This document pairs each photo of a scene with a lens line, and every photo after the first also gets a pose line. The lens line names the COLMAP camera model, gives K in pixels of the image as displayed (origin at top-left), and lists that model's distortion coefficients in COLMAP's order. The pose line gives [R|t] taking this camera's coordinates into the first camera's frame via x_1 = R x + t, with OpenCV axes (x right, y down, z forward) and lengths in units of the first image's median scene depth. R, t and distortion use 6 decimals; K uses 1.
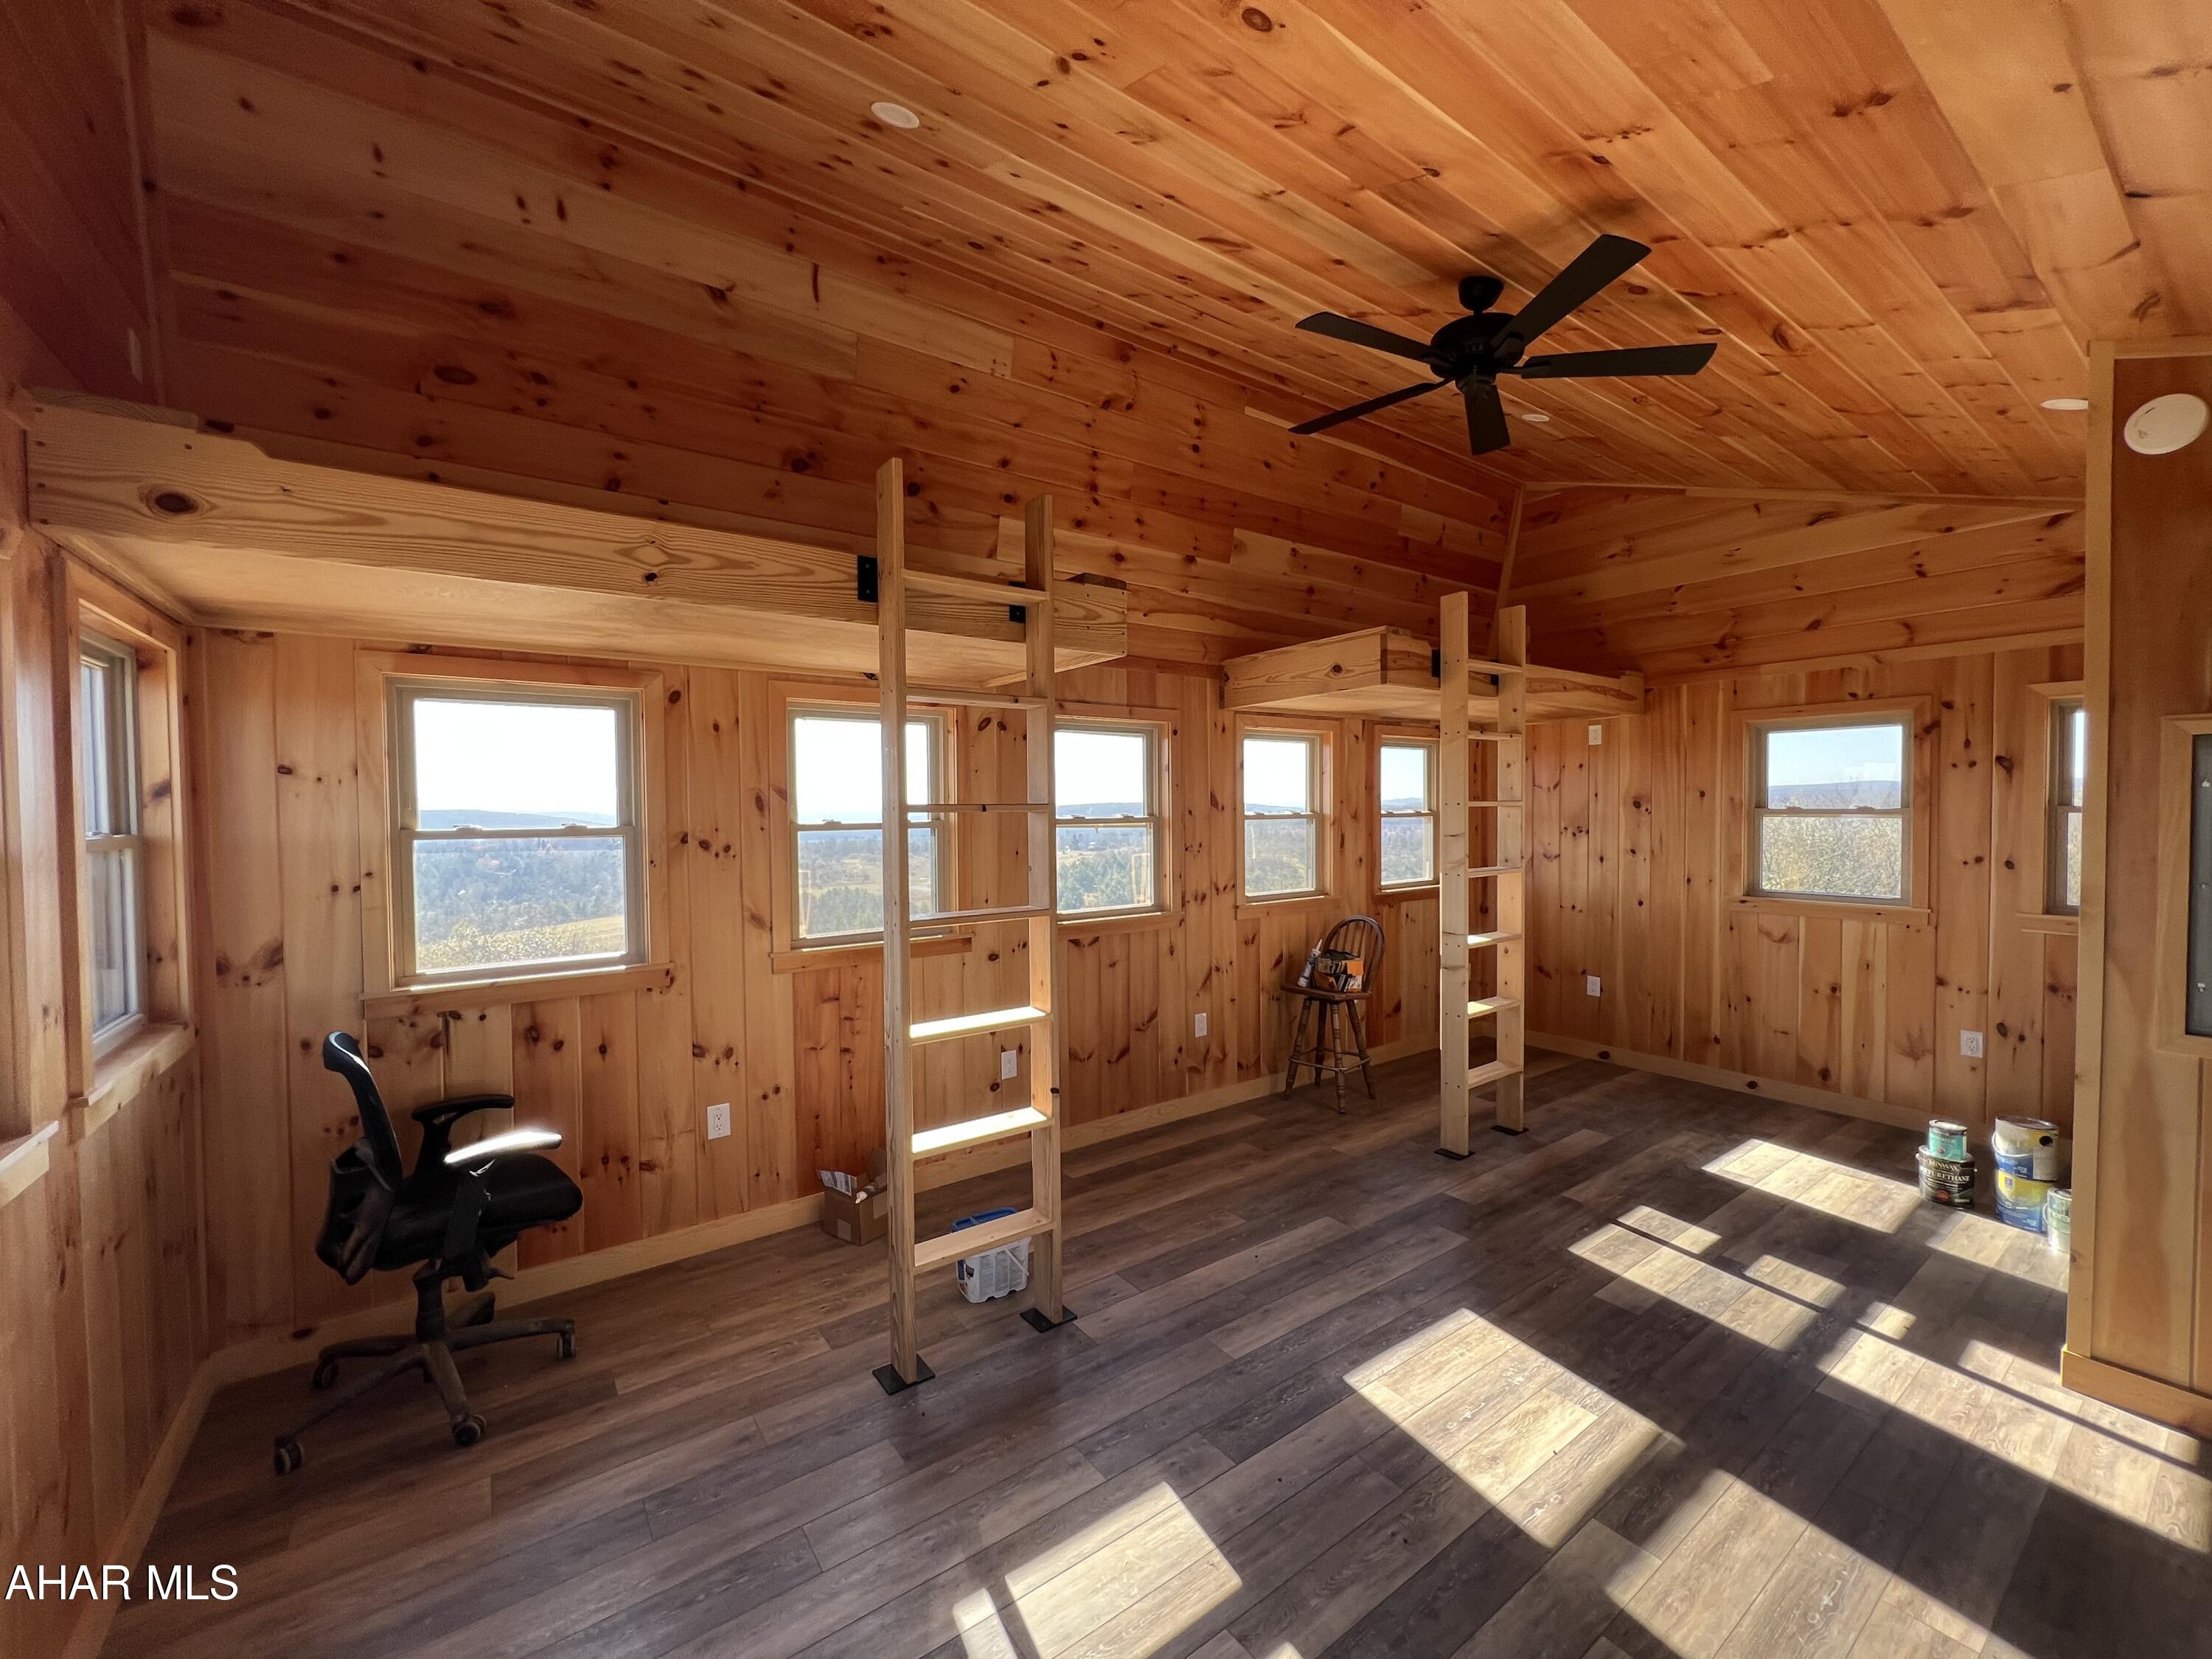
lens RADIAL K [[884.3, 0, 1103.9], [0, 884.3, 829.6], [0, 0, 1]] dist [-0.000403, 0.000217]
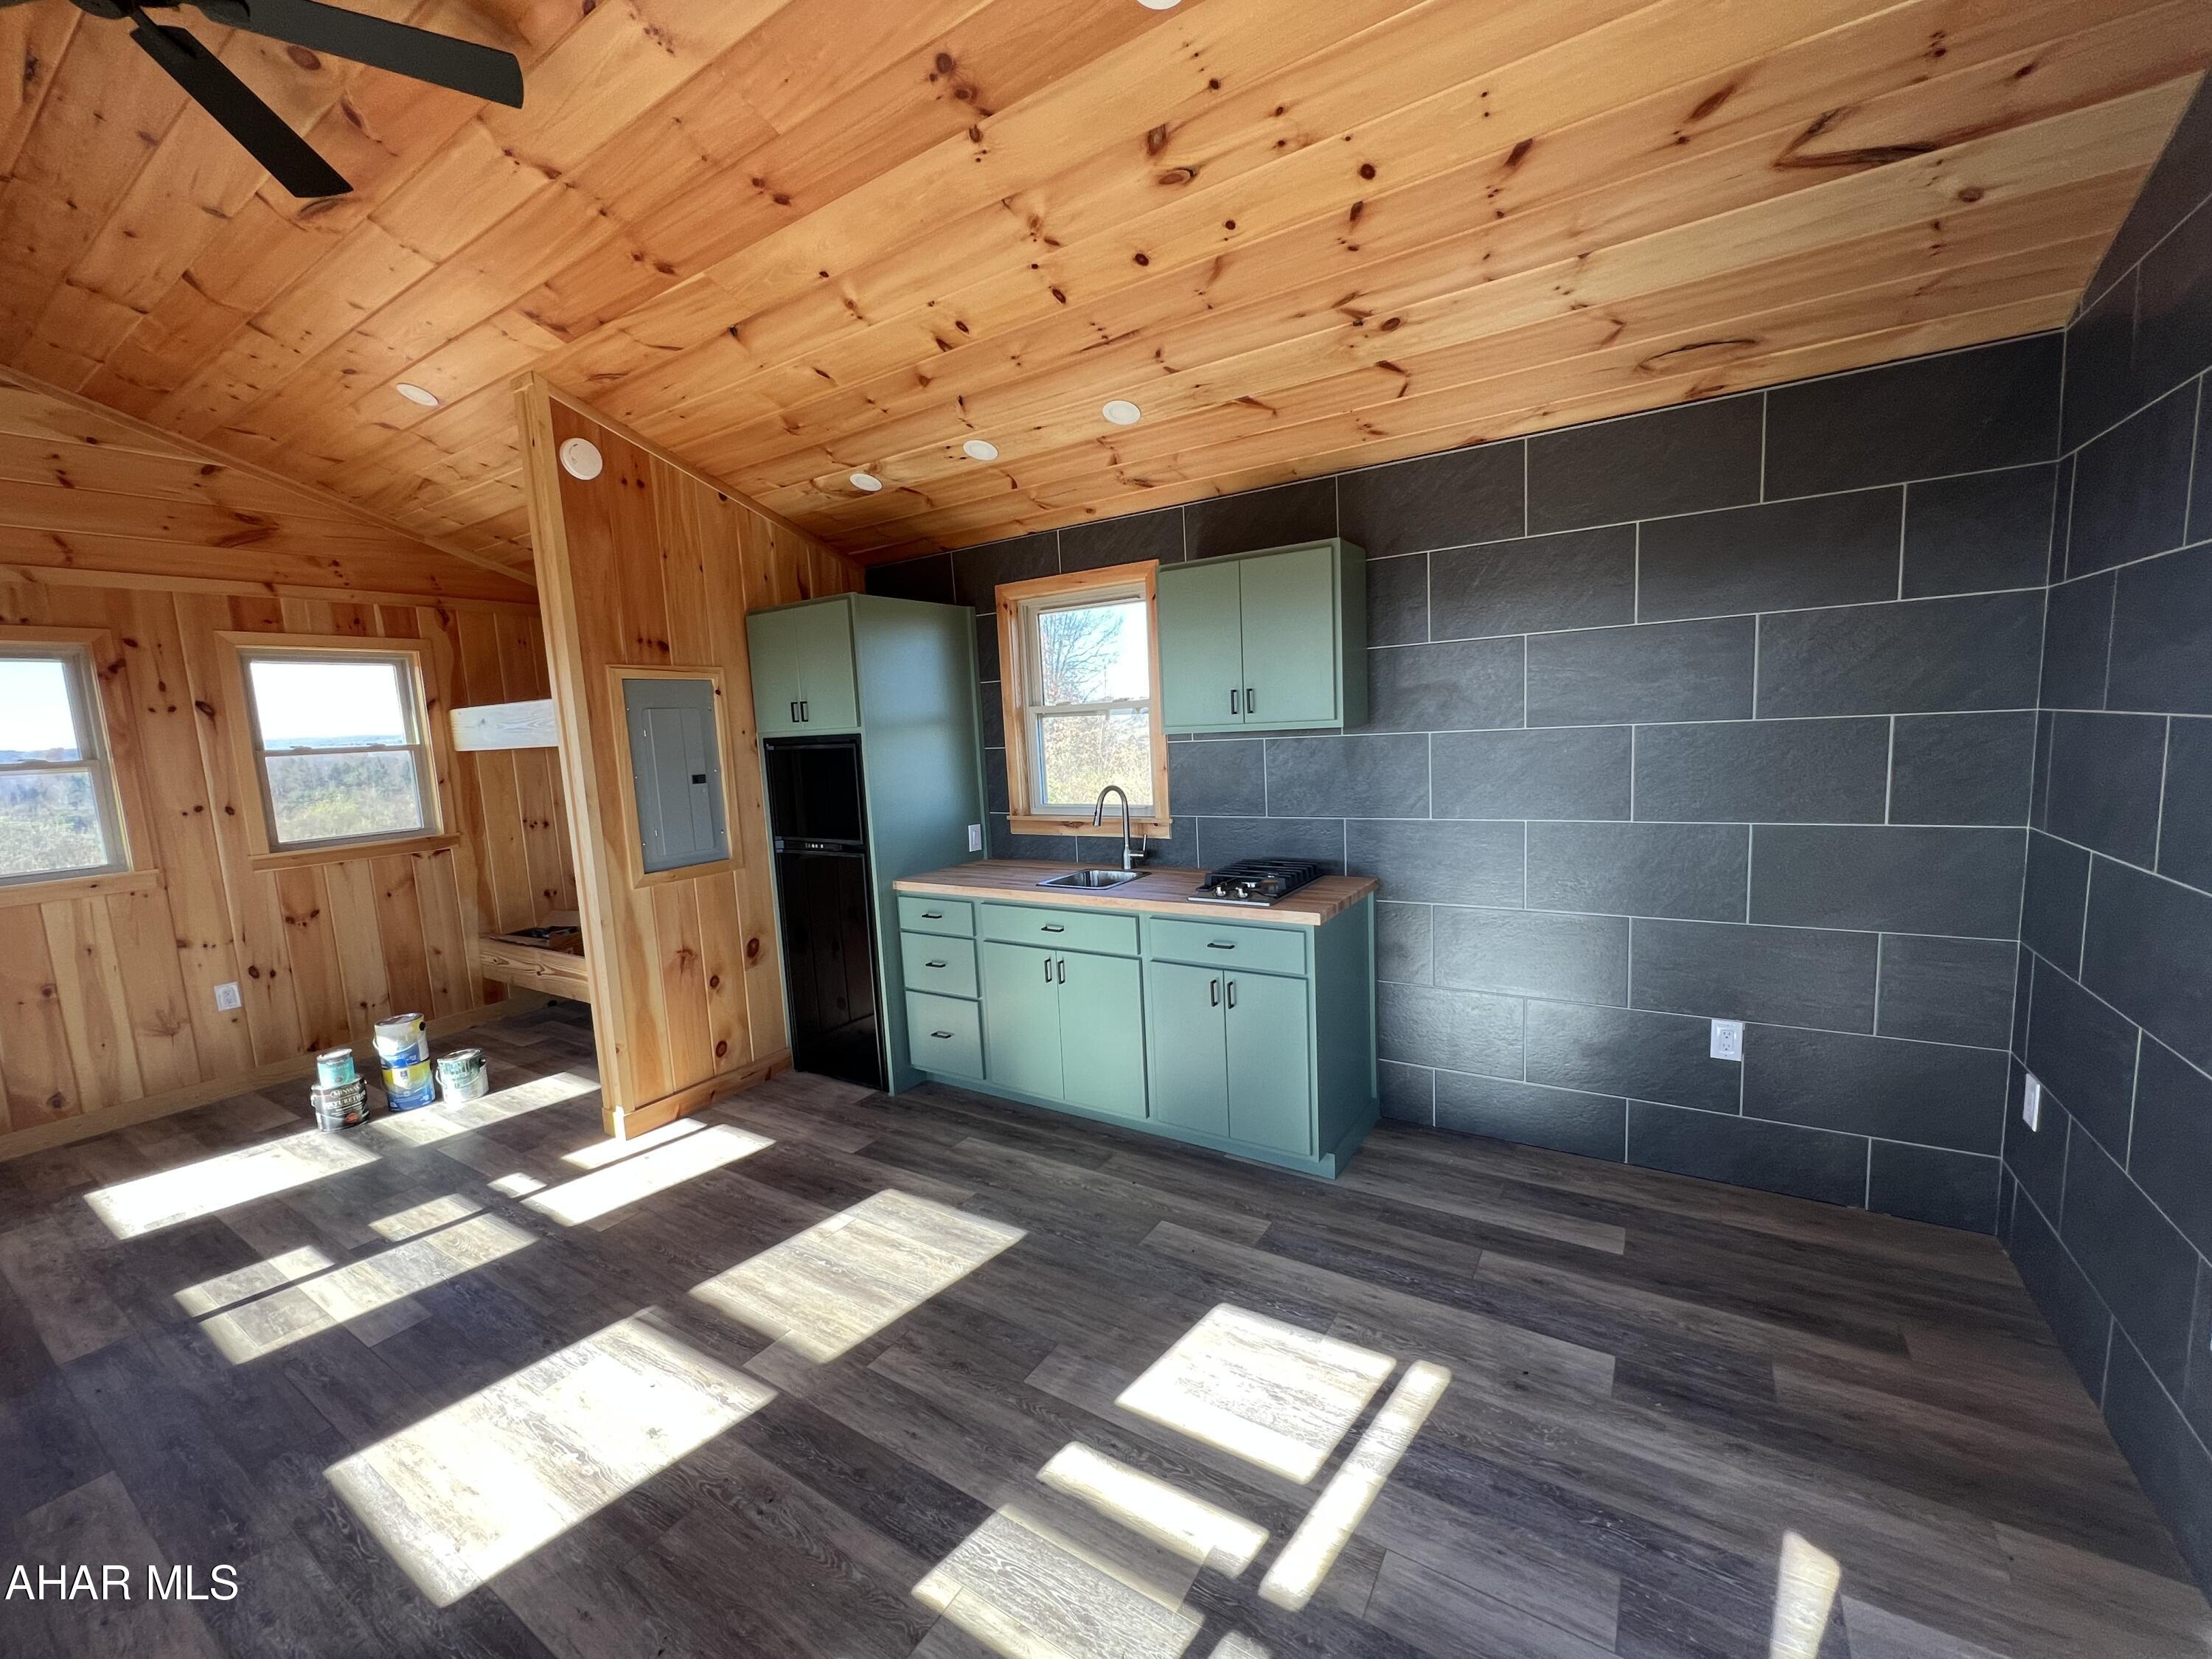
lens RADIAL K [[884.3, 0, 1104.8], [0, 884.3, 827.6], [0, 0, 1]] dist [-0.000403, 0.000217]
pose [[-0.366588, -0.085490, 0.926447, -0.305970], [0.076767, 0.989595, 0.121693, 0.014762], [-0.927211, 0.115732, -0.356211, 0.490481]]
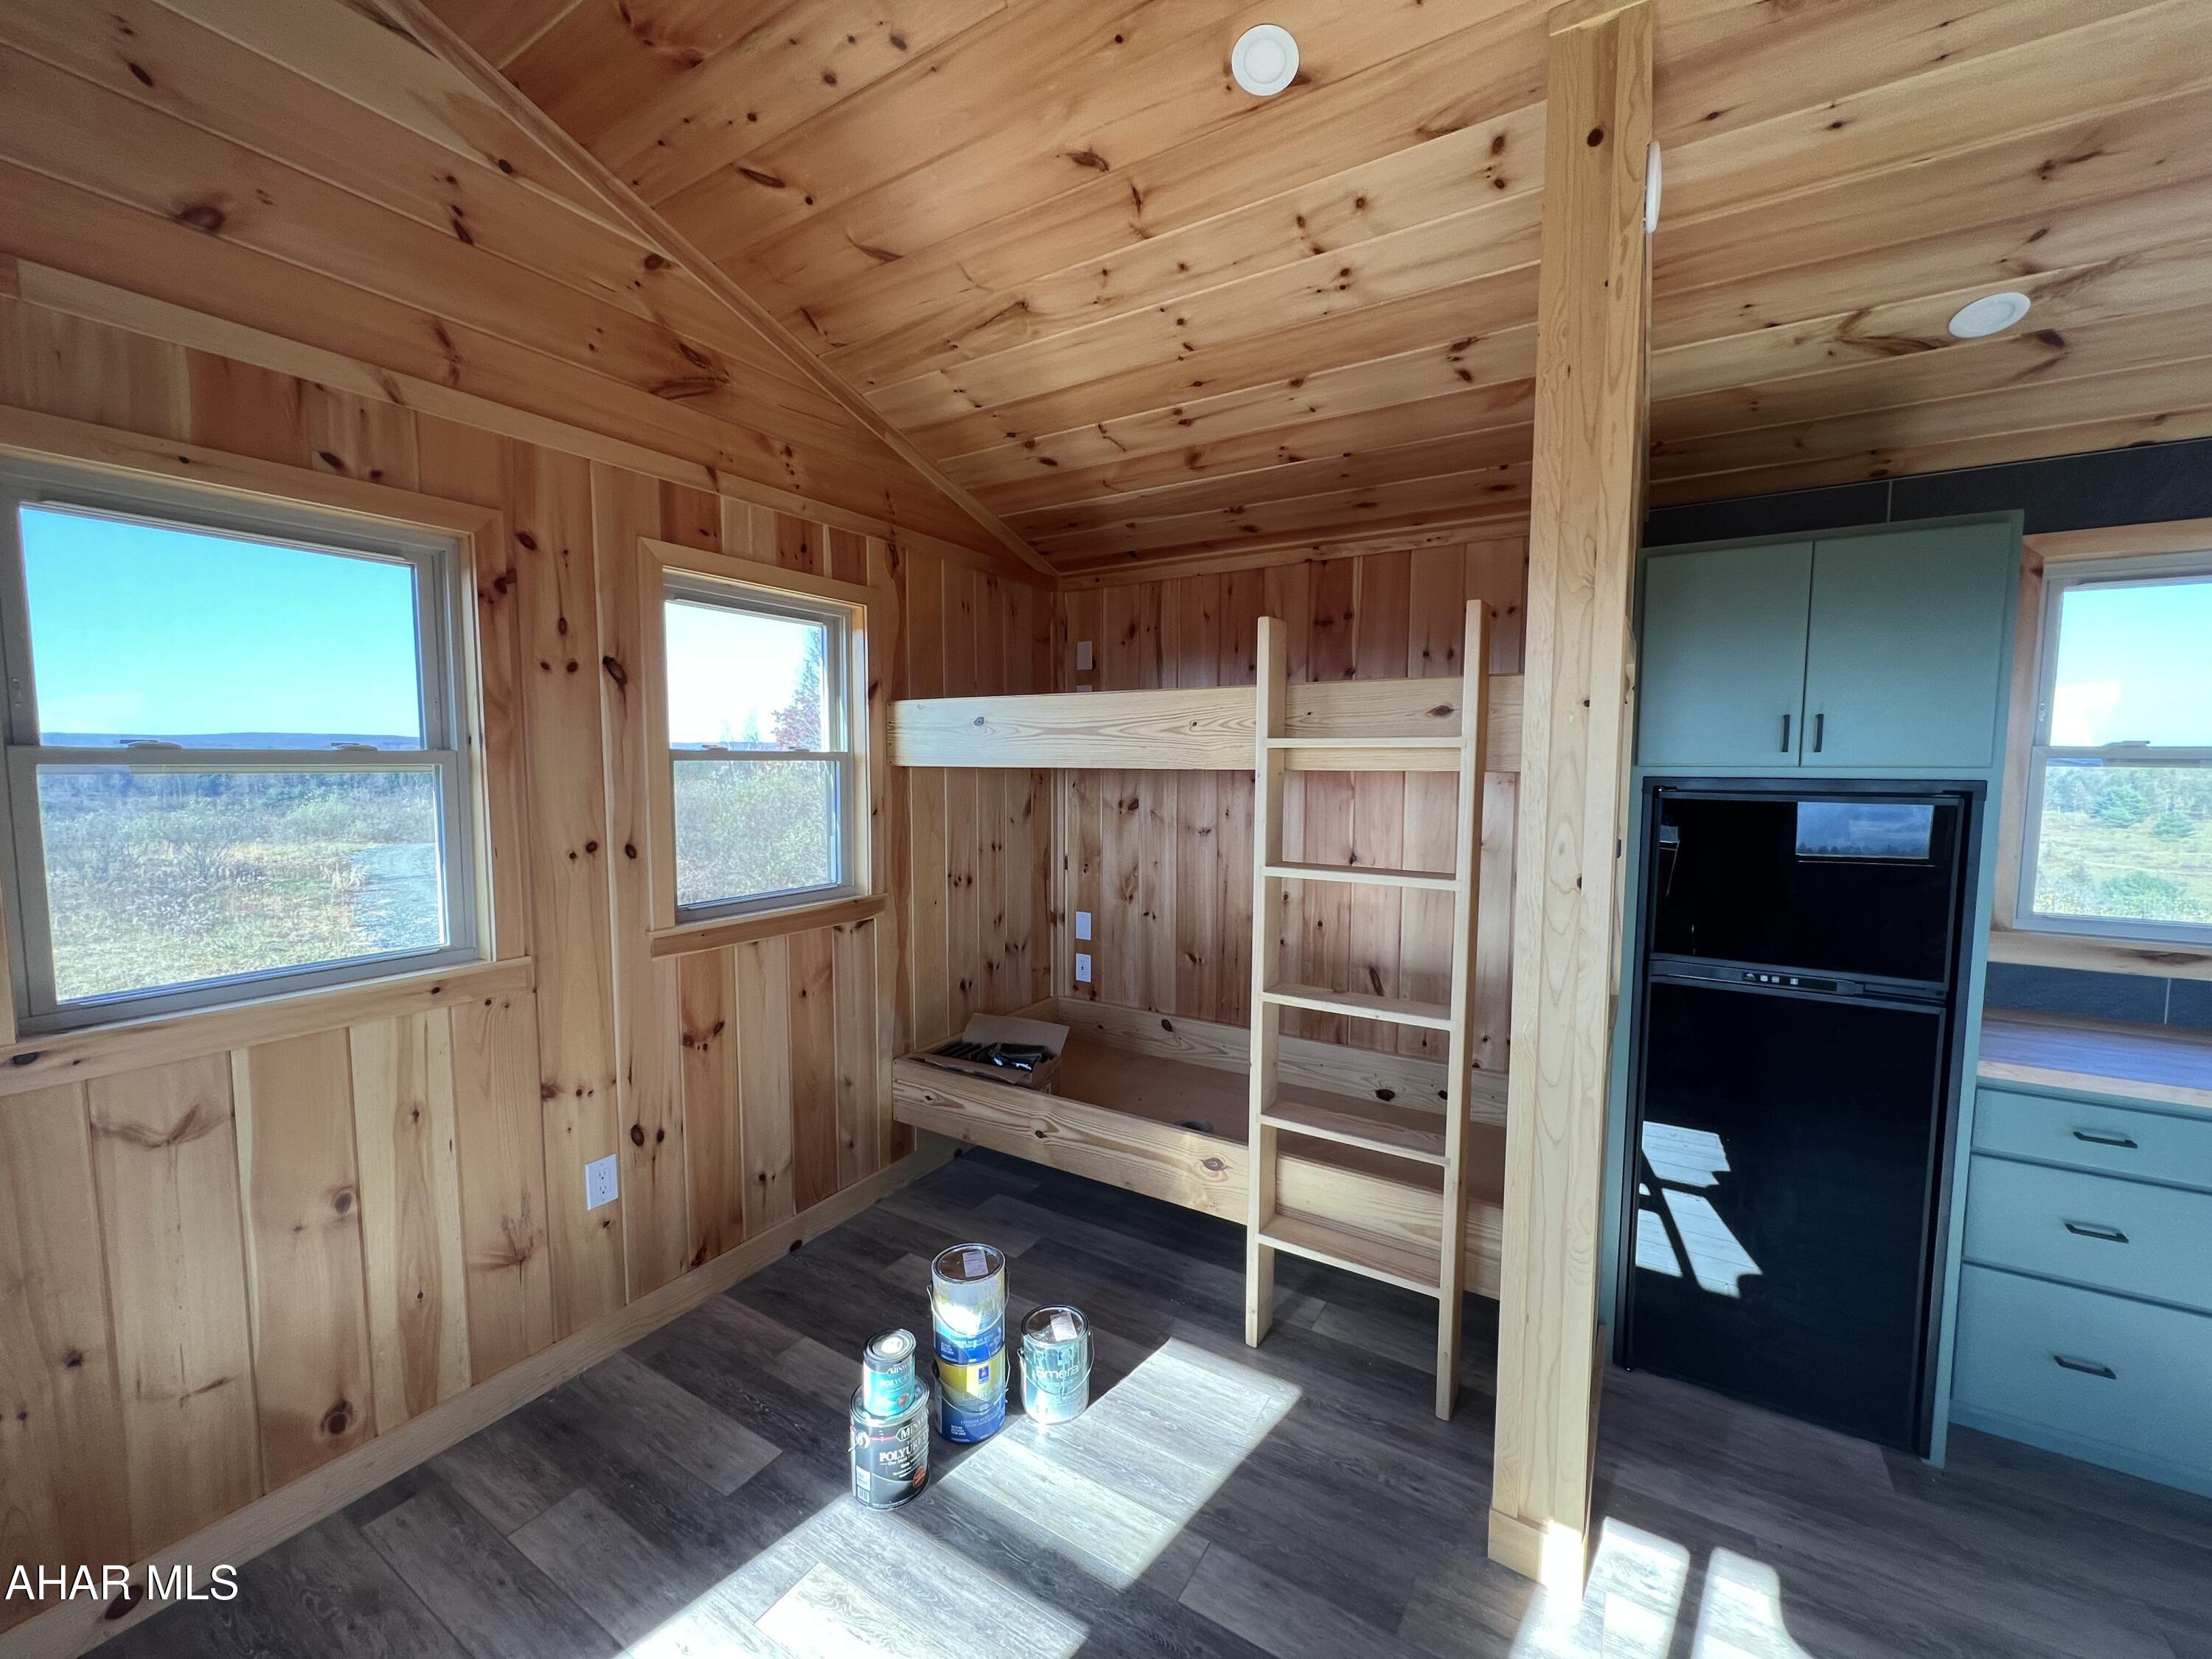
lens RADIAL K [[884.3, 0, 1100.4], [0, 884.3, 828.2], [0, 0, 1]] dist [-0.000403, 0.000217]
pose [[-0.377023, -0.064663, 0.923944, 0.427602], [0.022590, 0.996621, 0.078967, -0.014764], [-0.925929, 0.050645, -0.374288, 1.043769]]
